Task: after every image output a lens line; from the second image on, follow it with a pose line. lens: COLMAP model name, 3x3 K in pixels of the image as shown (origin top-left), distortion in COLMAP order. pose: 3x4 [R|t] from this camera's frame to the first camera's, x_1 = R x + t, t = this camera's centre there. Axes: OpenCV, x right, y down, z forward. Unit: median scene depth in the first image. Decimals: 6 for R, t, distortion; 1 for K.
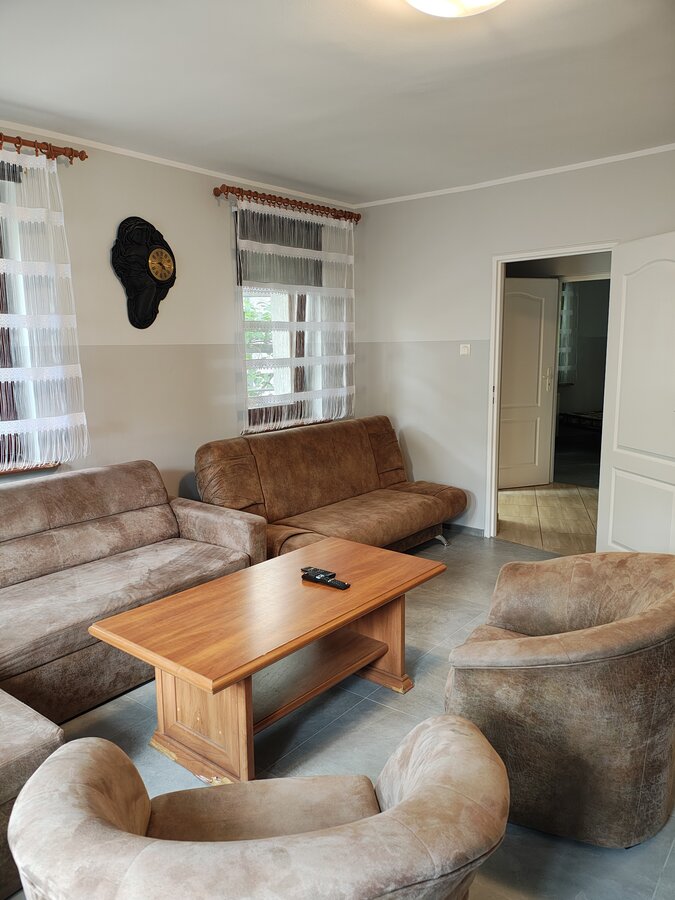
lens RADIAL K [[663.1, 0, 343.3], [0, 663.1, 458.3], [0, 0, 1]] dist [0.045584, -0.094420]
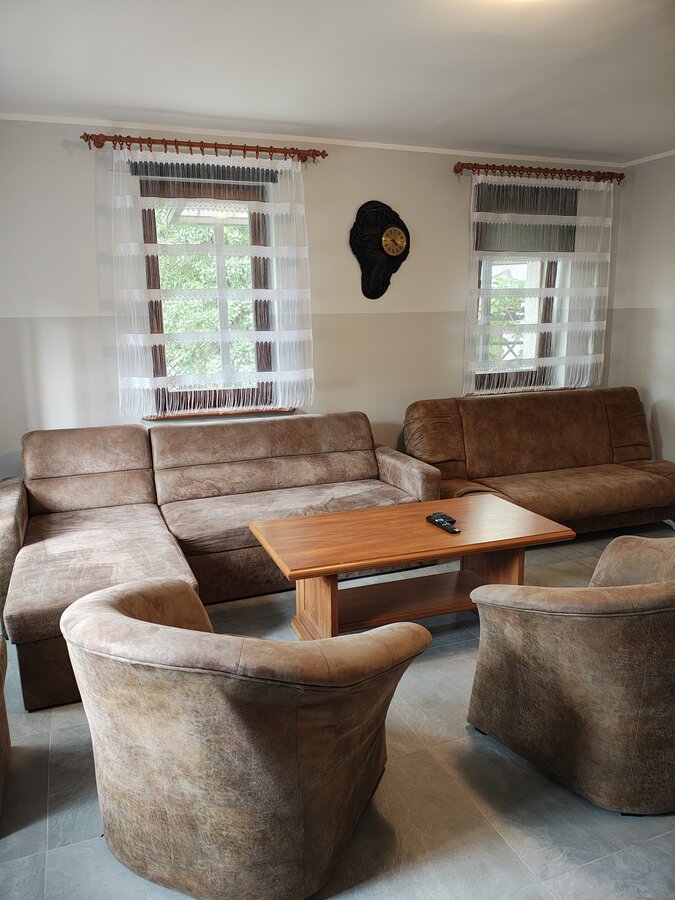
lens RADIAL K [[663.1, 0, 337.0], [0, 663.1, 459.2], [0, 0, 1]] dist [0.045584, -0.094420]
pose [[0.862874, 0.107507, -0.493854, 0.252184], [-0.083981, 0.994030, 0.069657, 0.008235], [0.498394, -0.018631, 0.866750, -0.042724]]
